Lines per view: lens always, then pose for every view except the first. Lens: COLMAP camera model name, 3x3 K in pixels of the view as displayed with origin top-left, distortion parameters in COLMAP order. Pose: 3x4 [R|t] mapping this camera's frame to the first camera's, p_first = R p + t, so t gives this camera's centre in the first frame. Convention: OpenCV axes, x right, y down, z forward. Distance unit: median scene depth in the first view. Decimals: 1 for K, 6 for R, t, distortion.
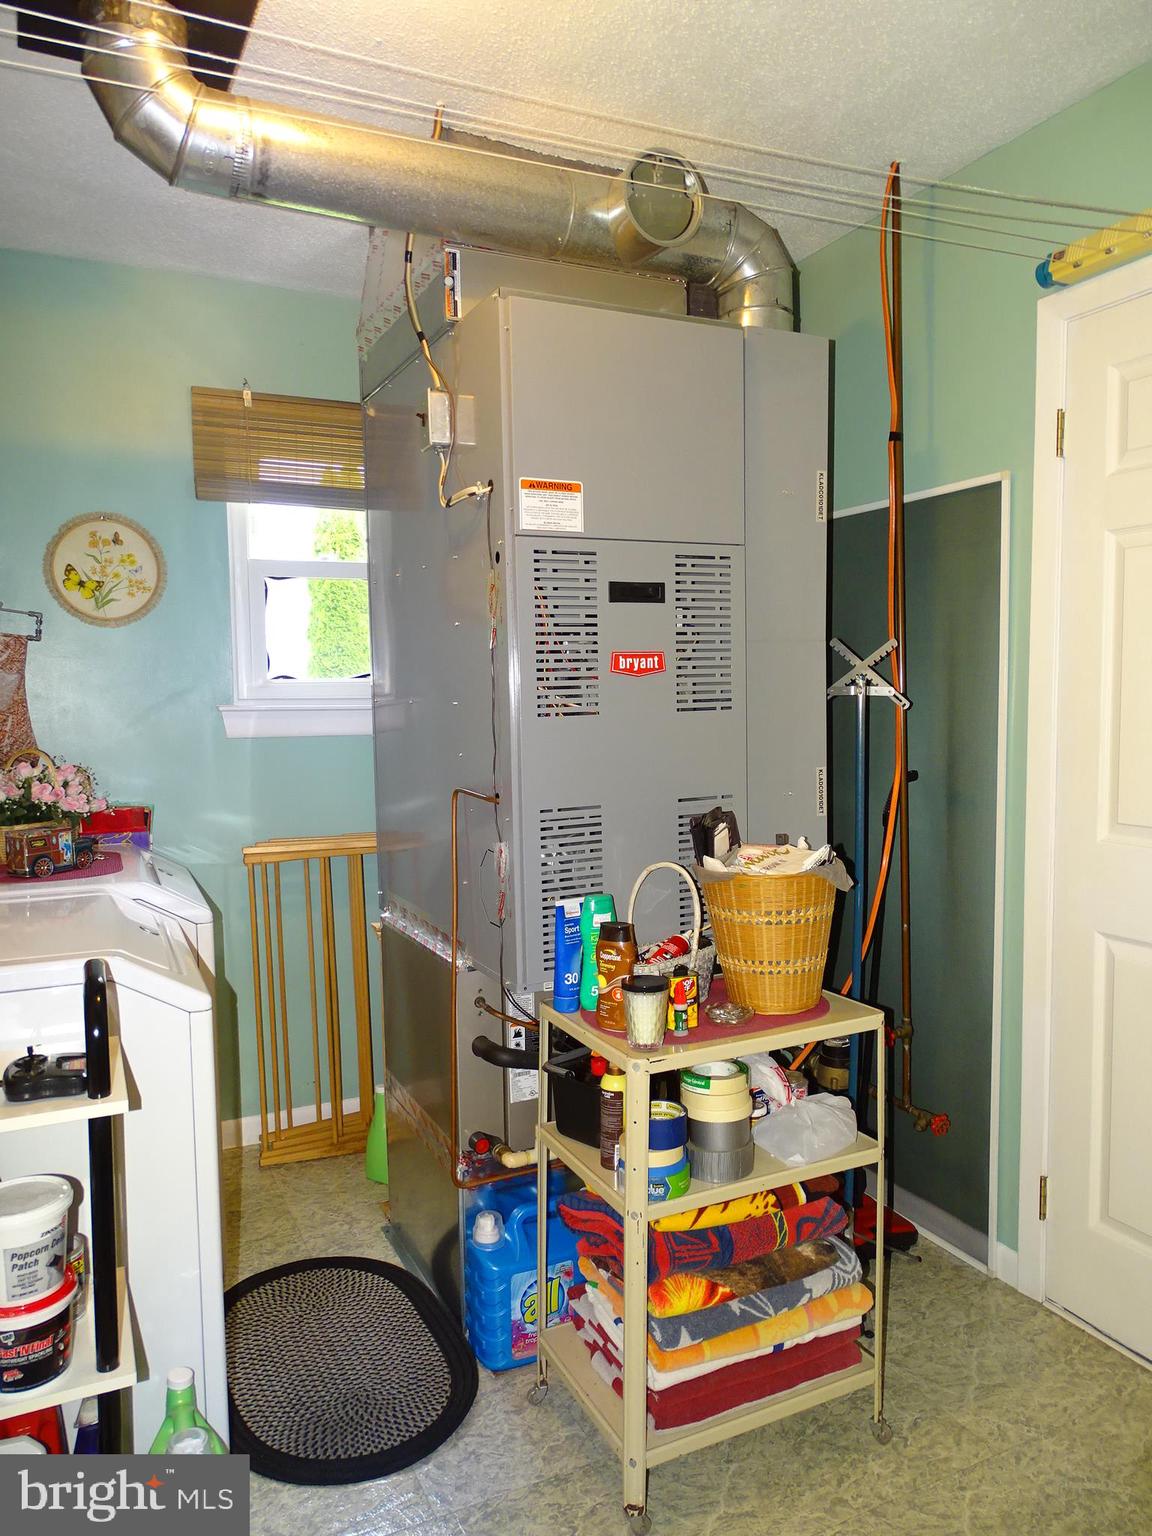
lens RADIAL K [[1087.4, 0, 576.0], [0, 1087.4, 768.0], [0, 0, 1]] dist [-0.002077, -0.000930]
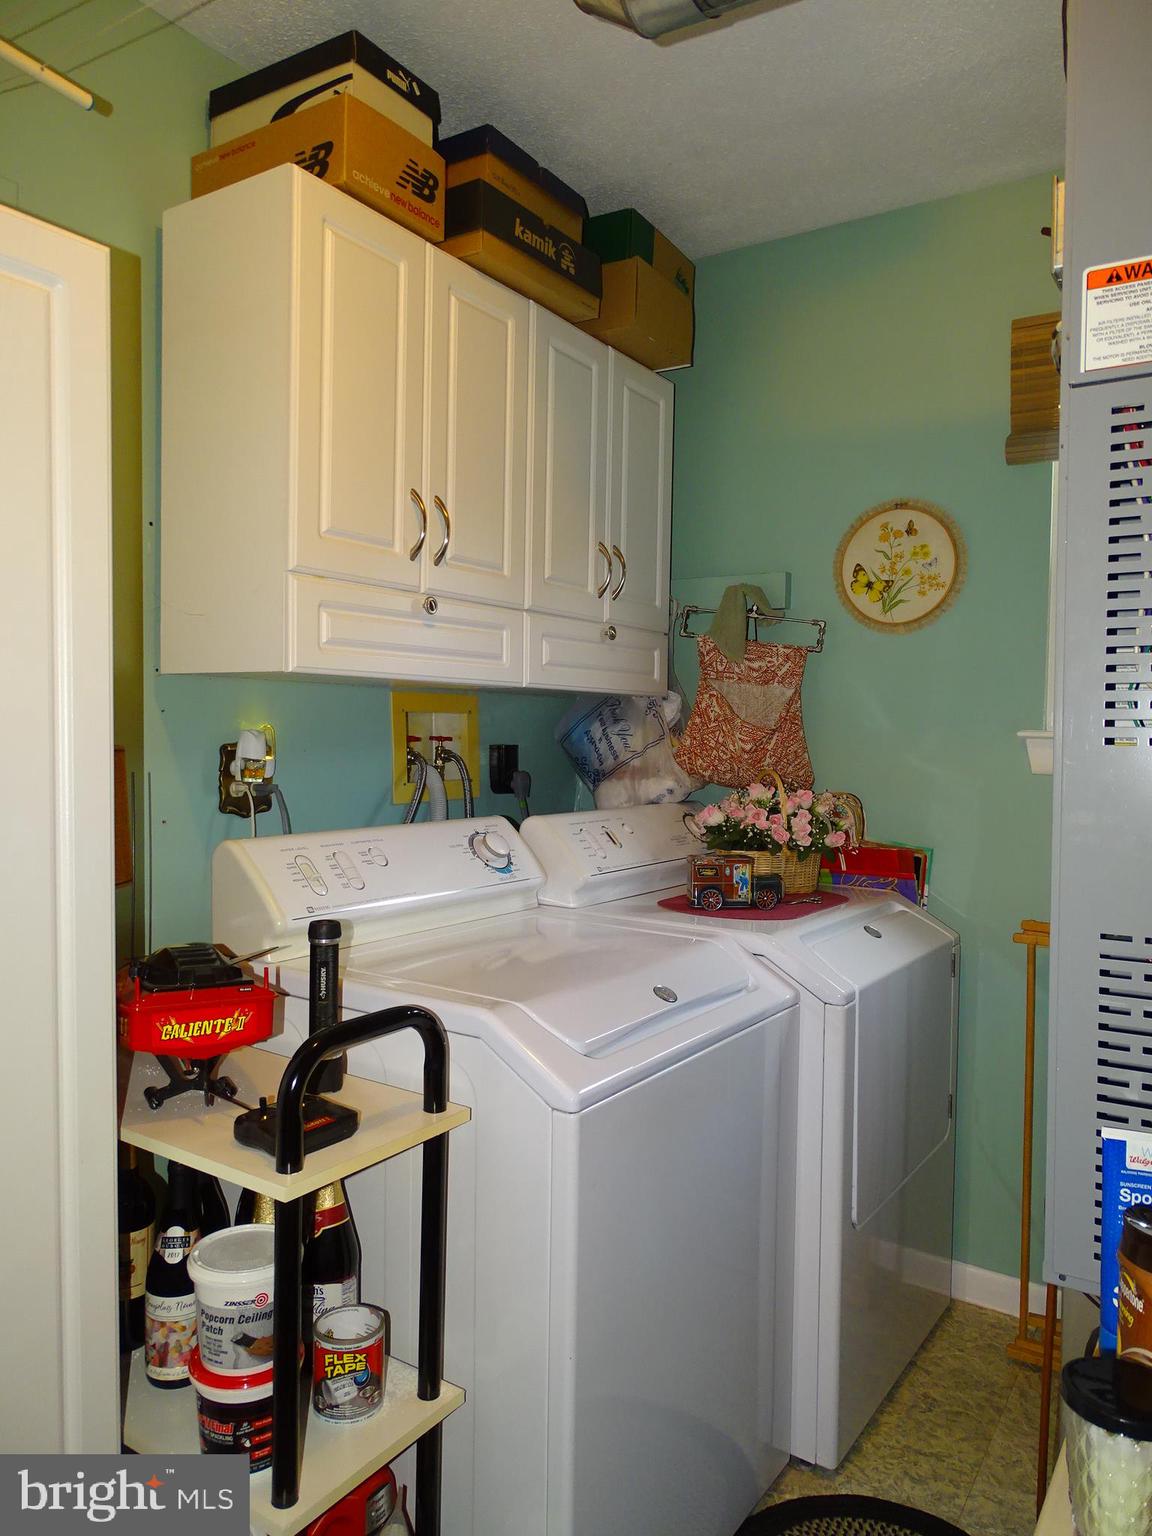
lens RADIAL K [[1087.4, 0, 576.0], [0, 1087.4, 768.0], [0, 0, 1]] dist [-0.002077, -0.000930]
pose [[0.510988, 0.053441, -0.857925, 0.177327], [-0.083291, 0.996447, 0.012461, -0.015115], [0.855543, 0.065090, 0.513623, 0.360696]]
